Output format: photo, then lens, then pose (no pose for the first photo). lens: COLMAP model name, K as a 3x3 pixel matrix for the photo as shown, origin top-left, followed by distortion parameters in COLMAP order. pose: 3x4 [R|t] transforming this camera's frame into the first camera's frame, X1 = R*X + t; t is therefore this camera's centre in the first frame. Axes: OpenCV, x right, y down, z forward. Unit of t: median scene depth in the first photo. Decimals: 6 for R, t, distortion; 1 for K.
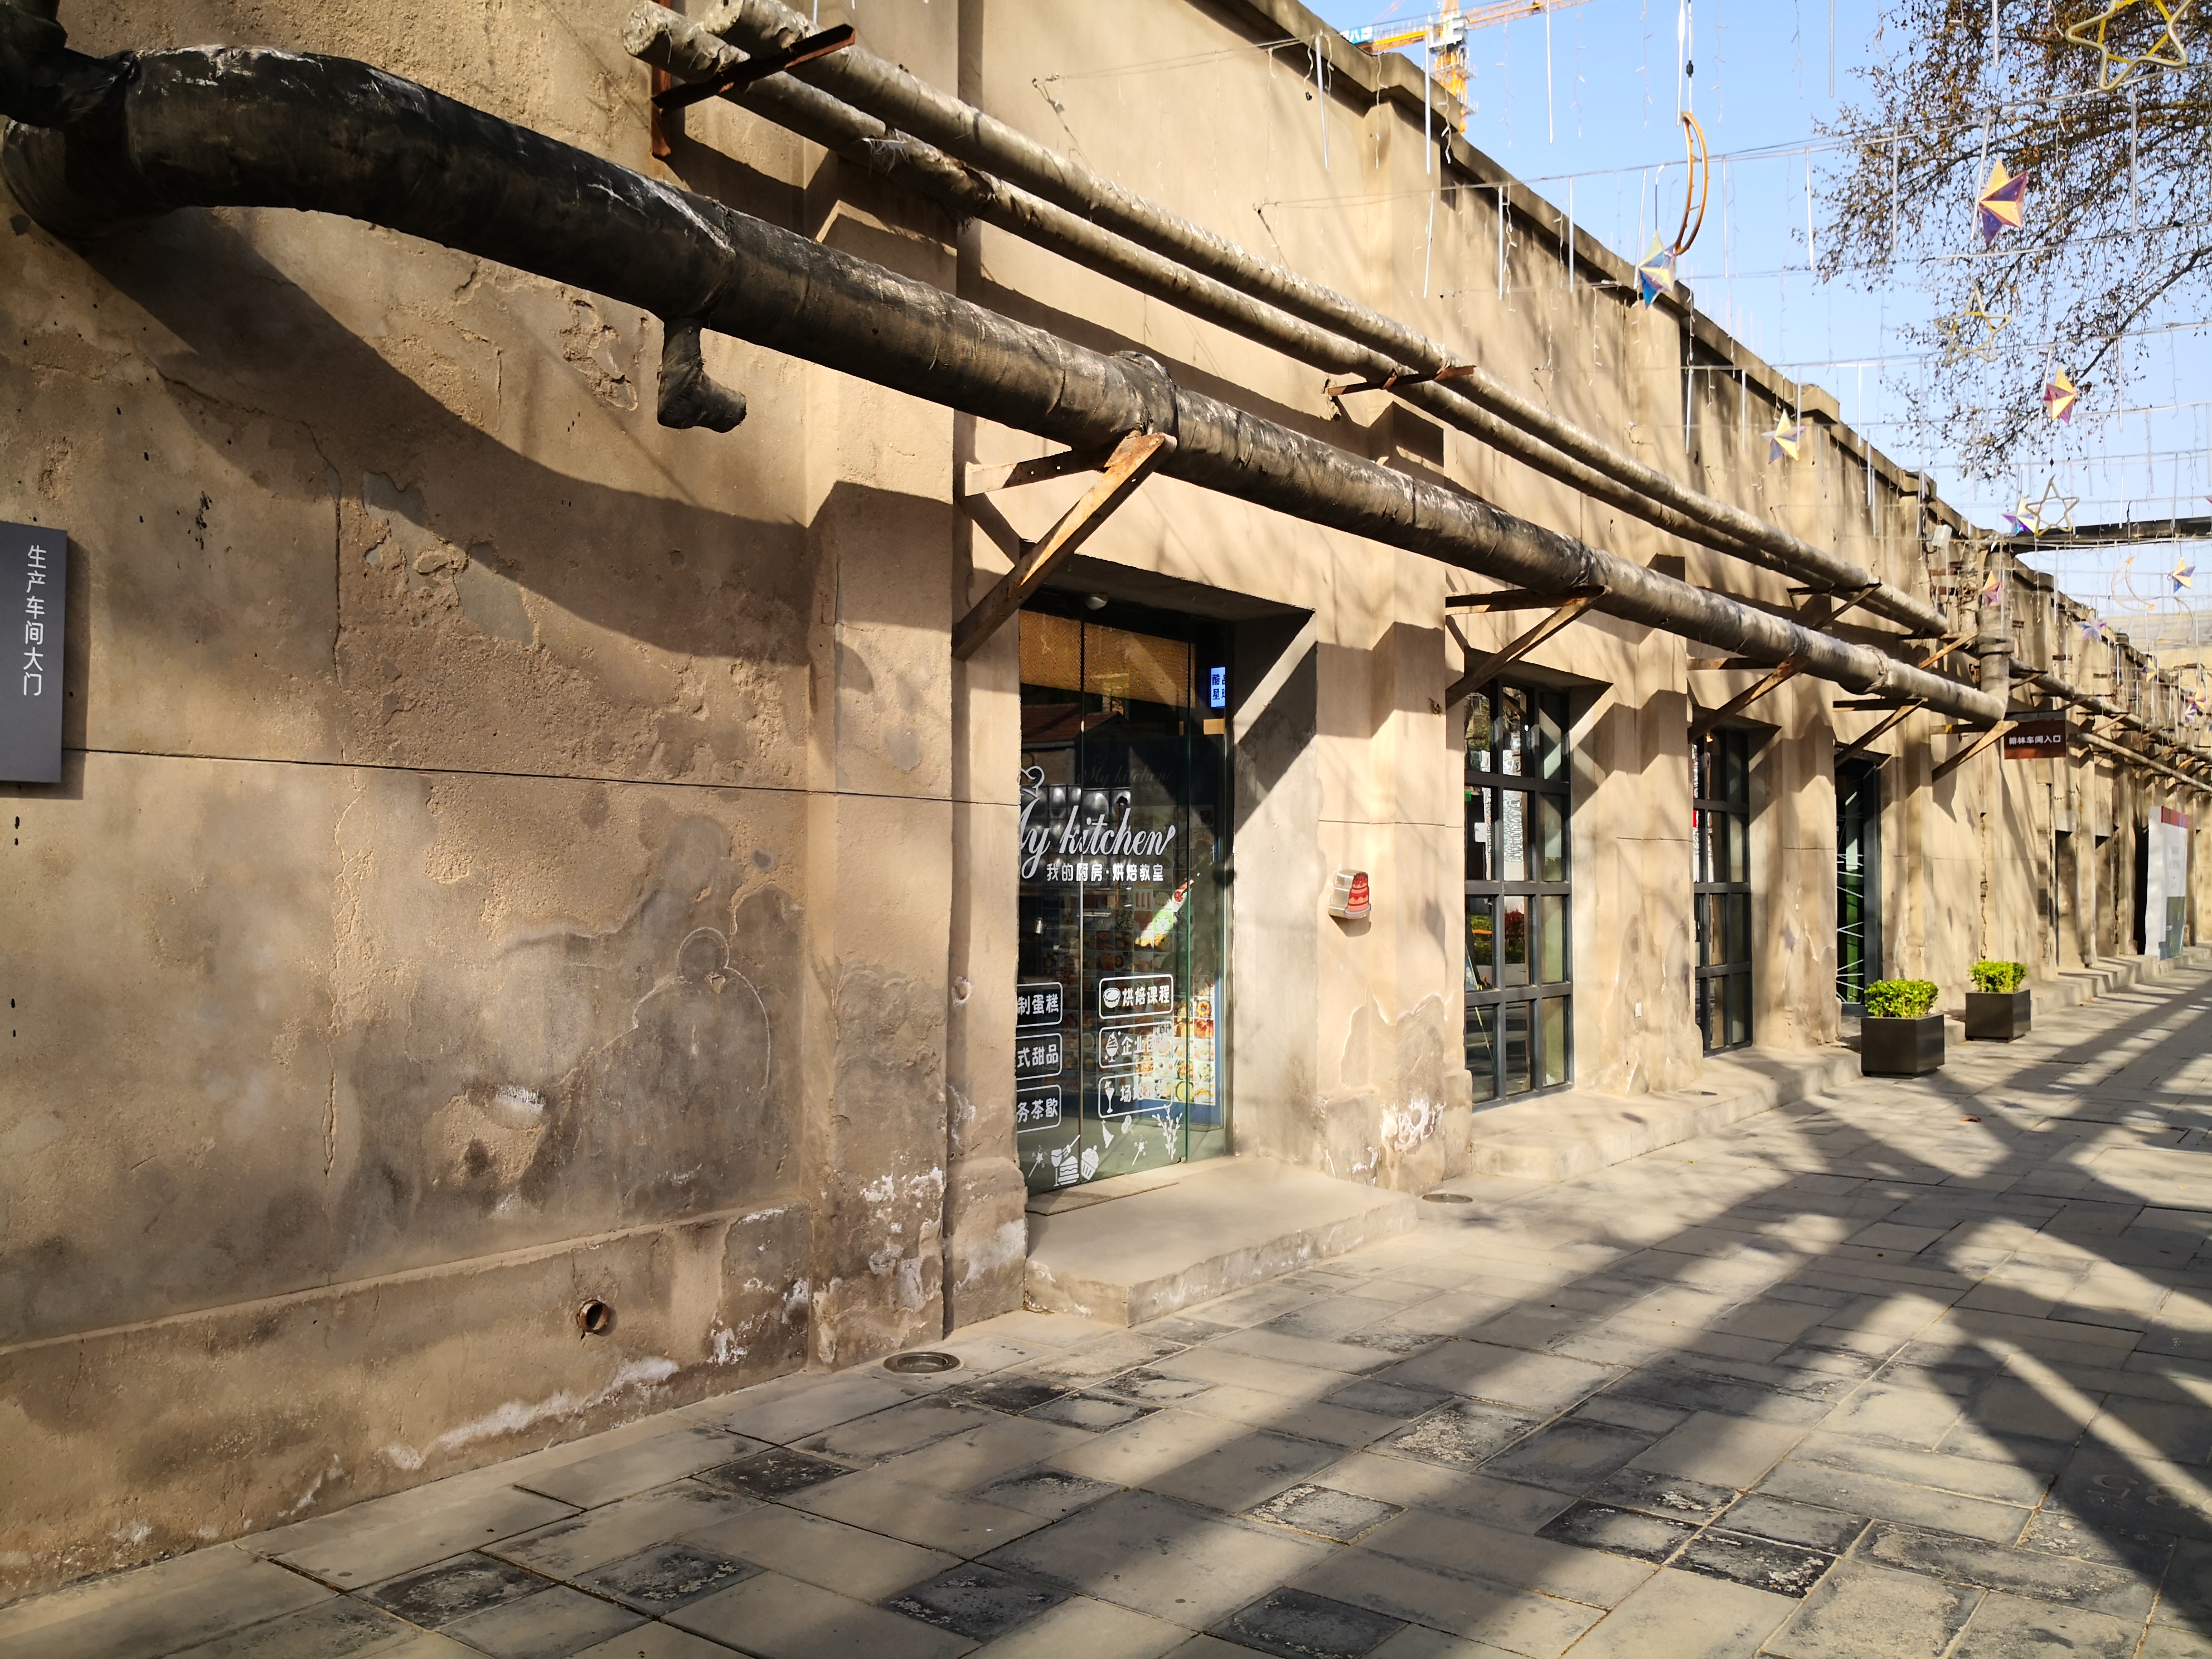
lens RADIAL K [[1806.5, 0, 1106.0], [0, 1806.5, 829.5], [0, 0, 1]] dist [0.005647, 0.004071]
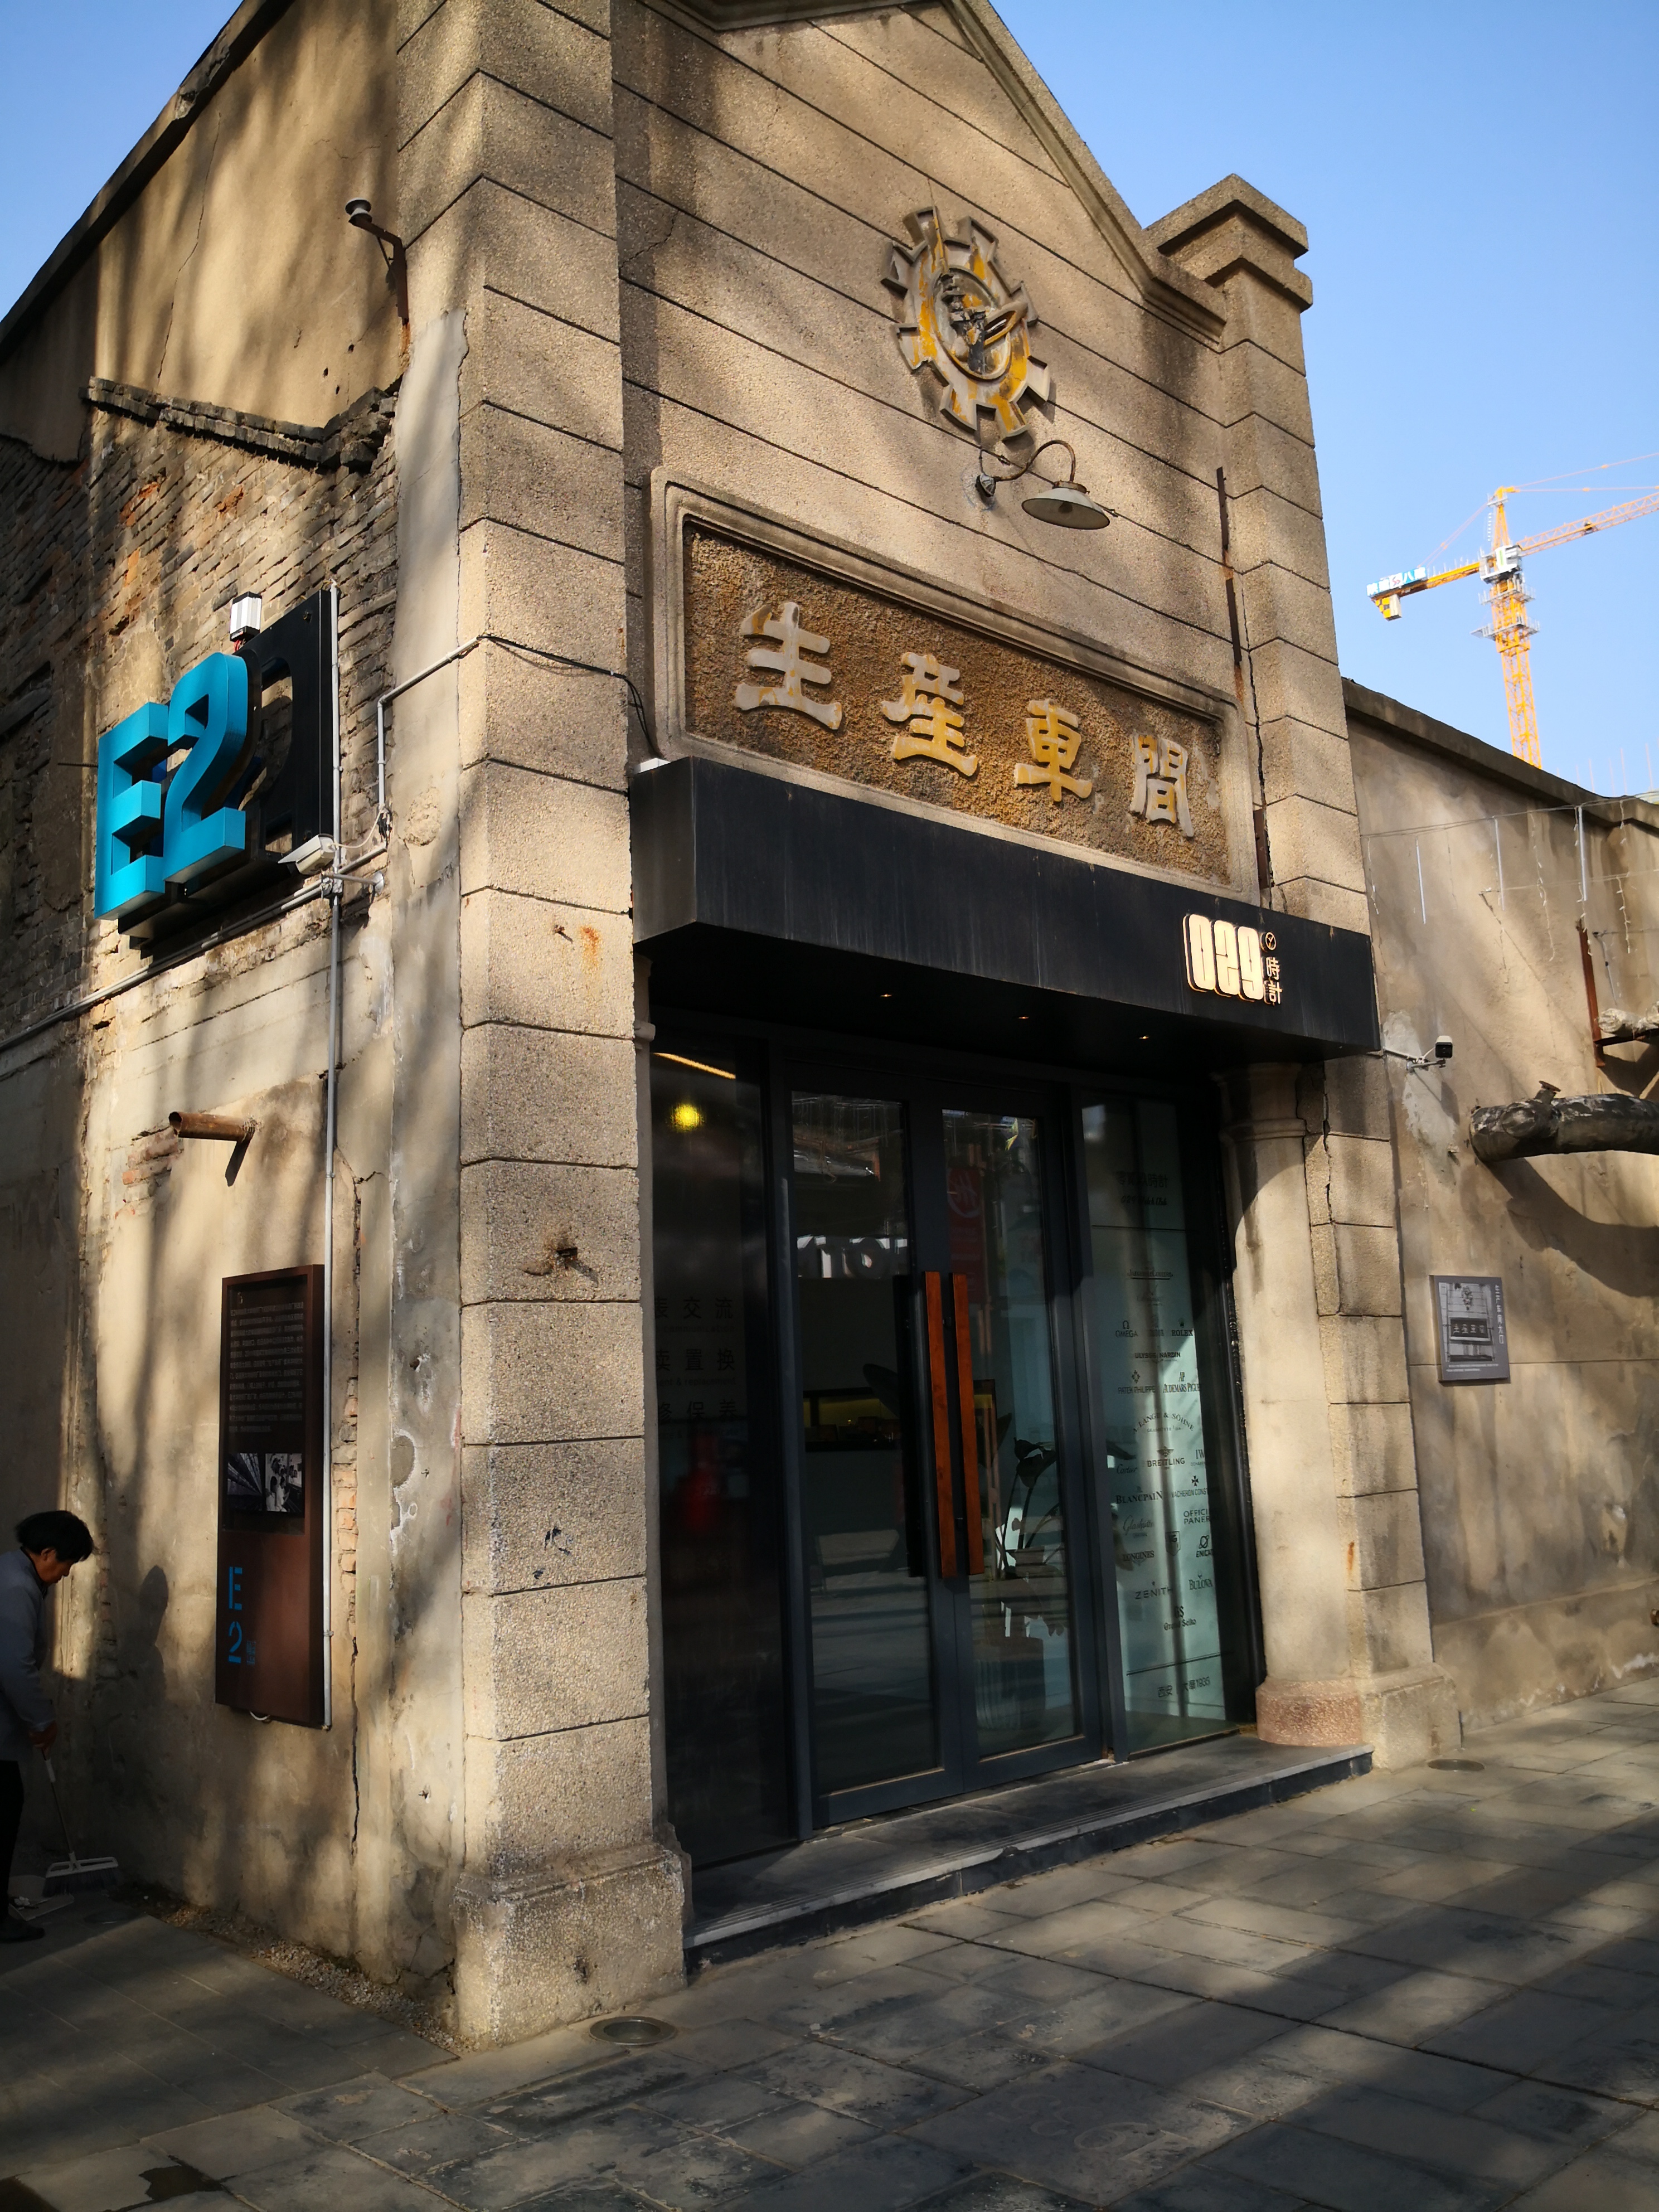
lens RADIAL K [[1806.5, 0, 829.5], [0, 1806.5, 1106.0], [0, 0, 1]] dist [0.005647, 0.004071]
pose [[0.978549, -0.085793, -0.187302, -0.805569], [0.057541, 0.986799, -0.151381, -0.057990], [0.197817, 0.137356, 0.970568, -1.369854]]
